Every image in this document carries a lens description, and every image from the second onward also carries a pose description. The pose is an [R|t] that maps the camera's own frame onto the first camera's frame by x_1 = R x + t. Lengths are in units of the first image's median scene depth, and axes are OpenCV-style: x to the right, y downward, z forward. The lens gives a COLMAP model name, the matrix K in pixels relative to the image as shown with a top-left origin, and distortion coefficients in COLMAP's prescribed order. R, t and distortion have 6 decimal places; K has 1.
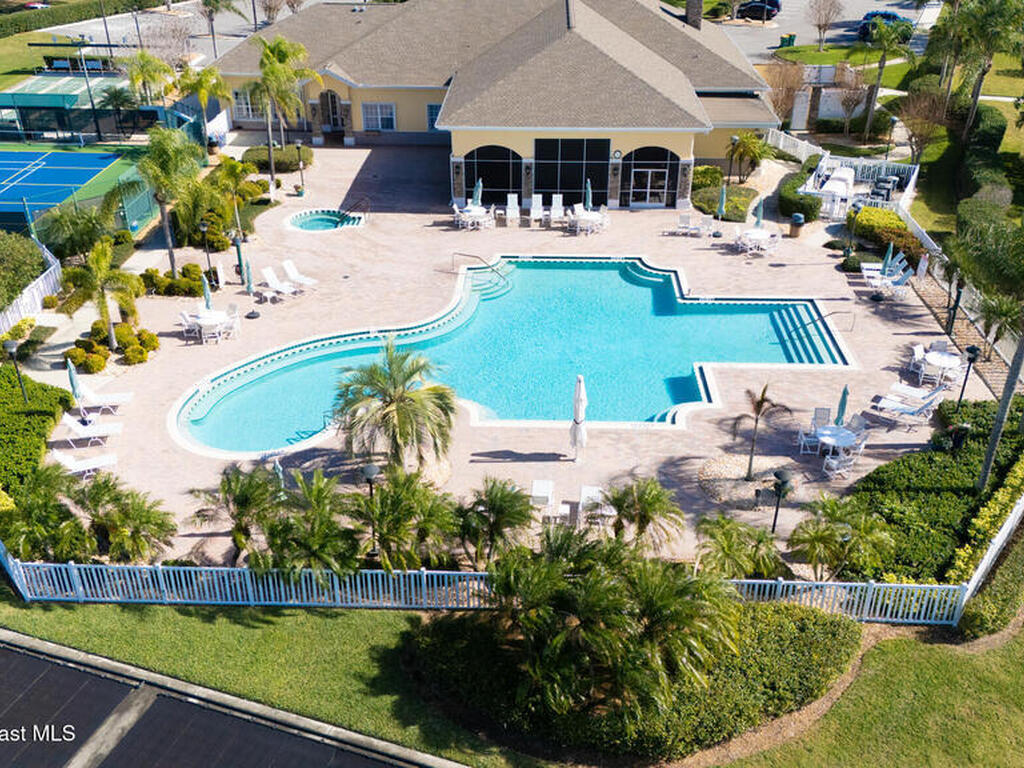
lens RADIAL K [[994.8, 0, 512.0], [0, 994.8, 384.0], [0, 0, 1]] dist [0.082202, -0.133149]
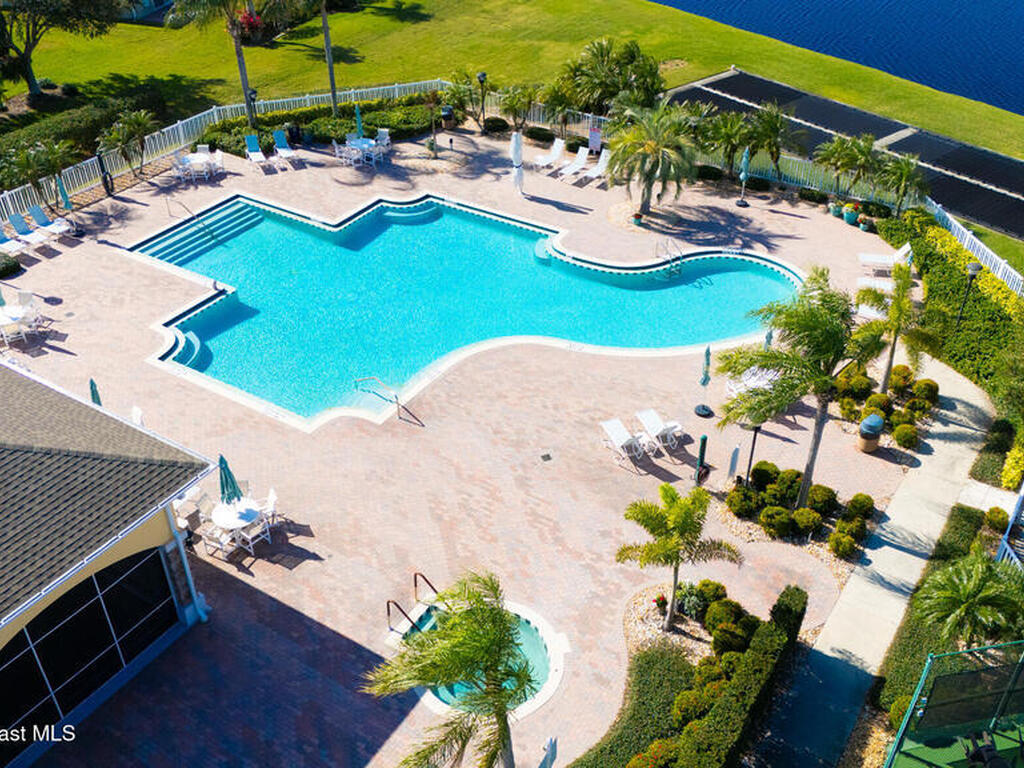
lens RADIAL K [[994.8, 0, 512.0], [0, 994.8, 384.0], [0, 0, 1]] dist [0.082202, -0.133149]
pose [[-0.859146, -0.297611, 0.416288, -0.454054], [0.256706, 0.453079, 0.853710, -0.776545], [-0.442685, 0.840325, -0.312862, 1.321322]]
